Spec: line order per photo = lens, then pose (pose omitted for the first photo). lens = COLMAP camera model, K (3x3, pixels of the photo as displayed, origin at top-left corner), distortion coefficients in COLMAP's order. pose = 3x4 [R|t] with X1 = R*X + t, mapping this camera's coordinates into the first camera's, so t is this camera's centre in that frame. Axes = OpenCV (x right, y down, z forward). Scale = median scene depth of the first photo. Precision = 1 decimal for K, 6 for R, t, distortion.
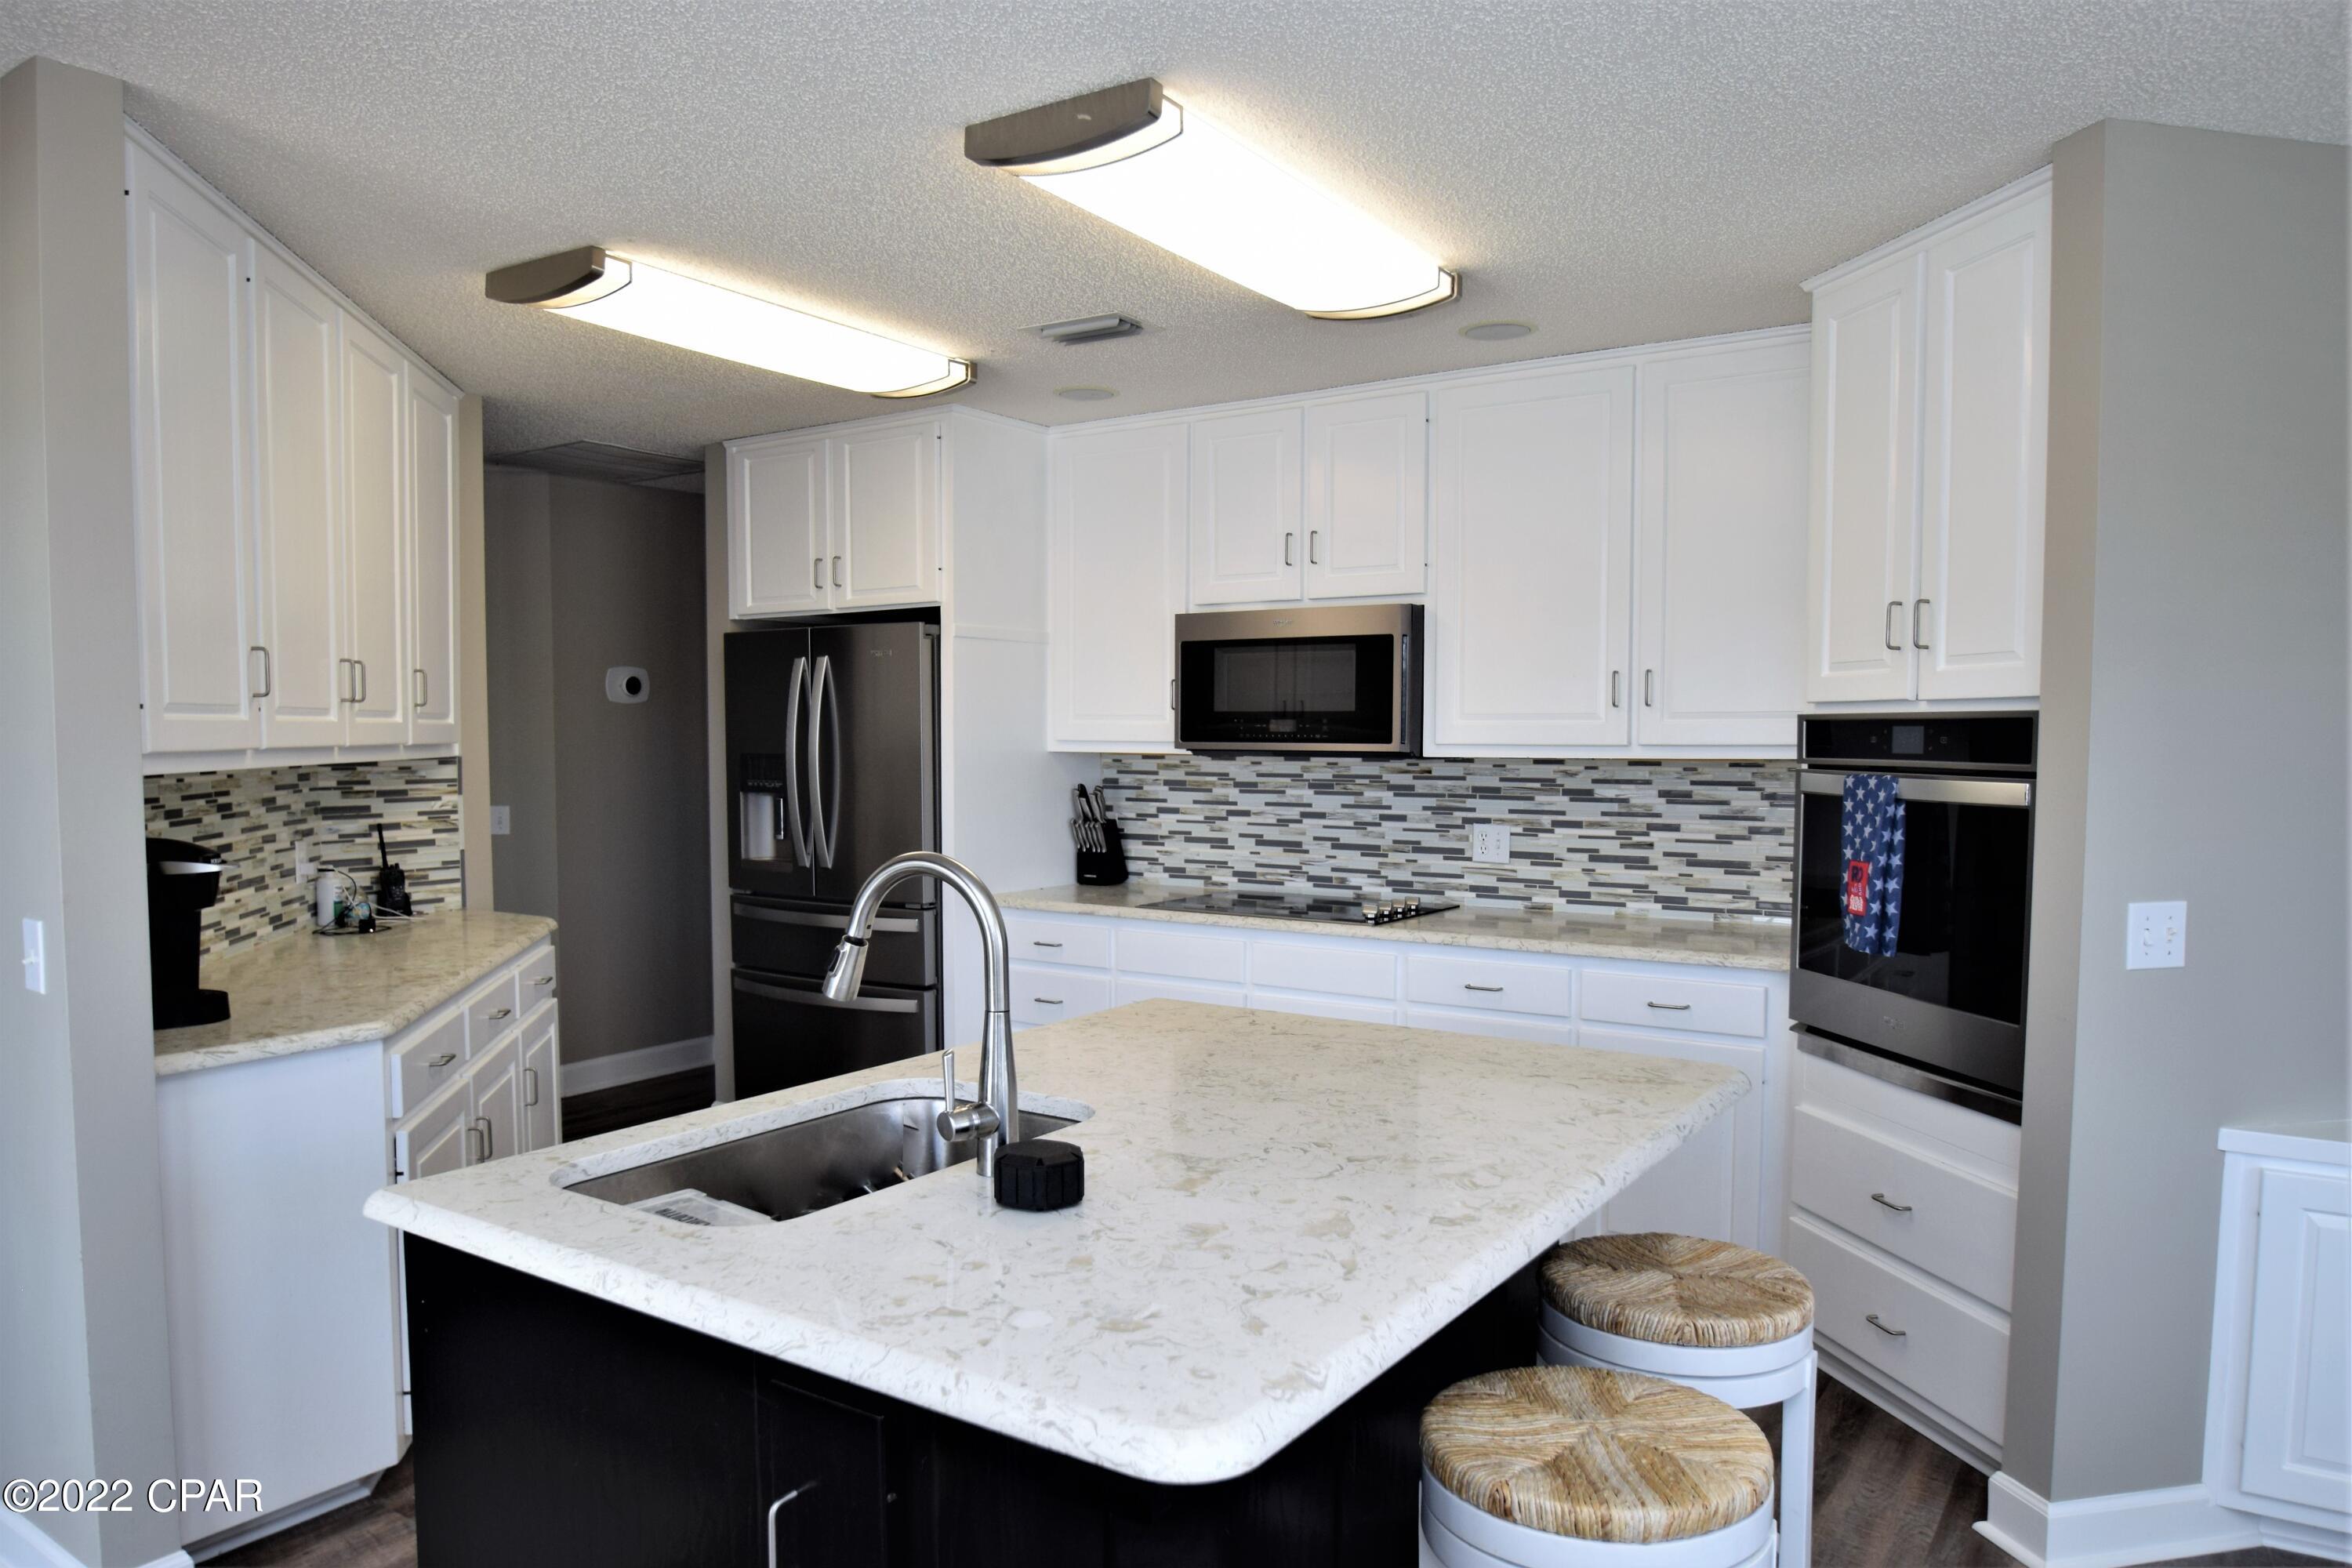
lens RADIAL K [[1574.1, 0, 1170.2], [0, 1574.1, 801.1], [0, 0, 1]] dist [-0.037906, 0.002256]
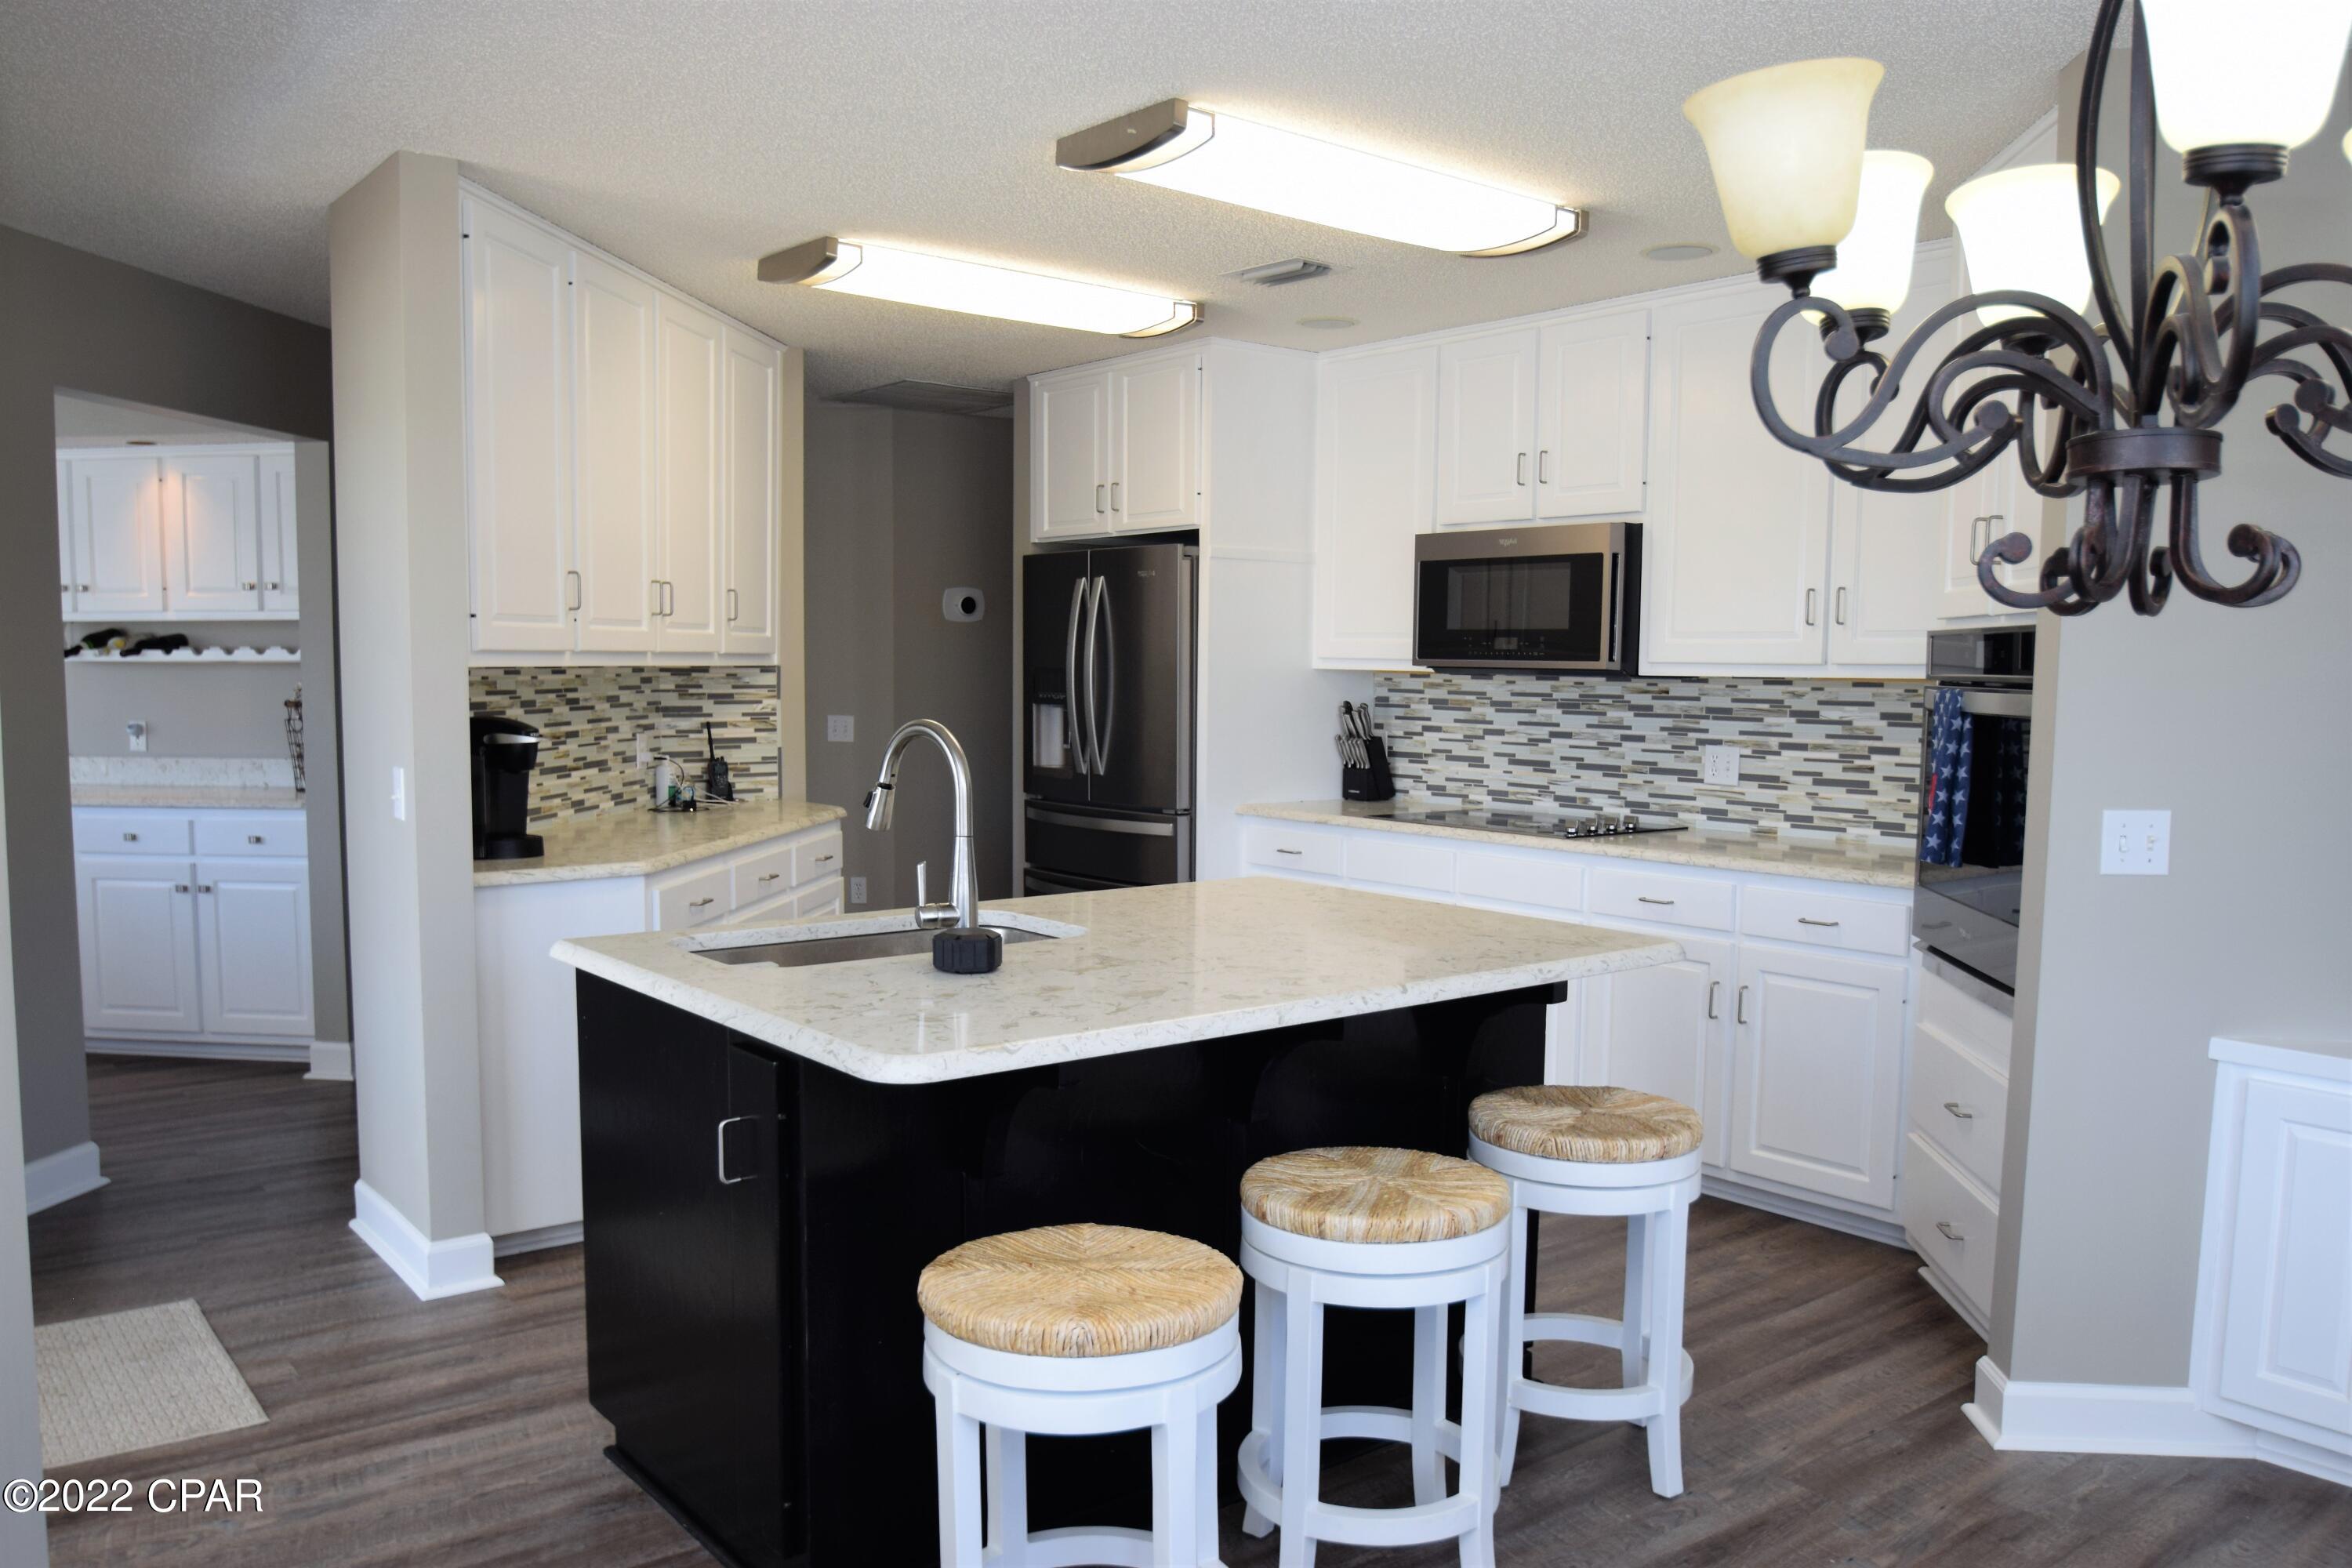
lens RADIAL K [[1792.0, 0, 1178.4], [0, 1792.0, 786.3], [0, 0, 1]] dist [-0.054601, 0.006051]
pose [[0.956531, 0.028969, -0.290190, 0.229483], [-0.022014, 0.999387, 0.027204, 0.019562], [0.290800, -0.019633, 0.956582, -0.187640]]
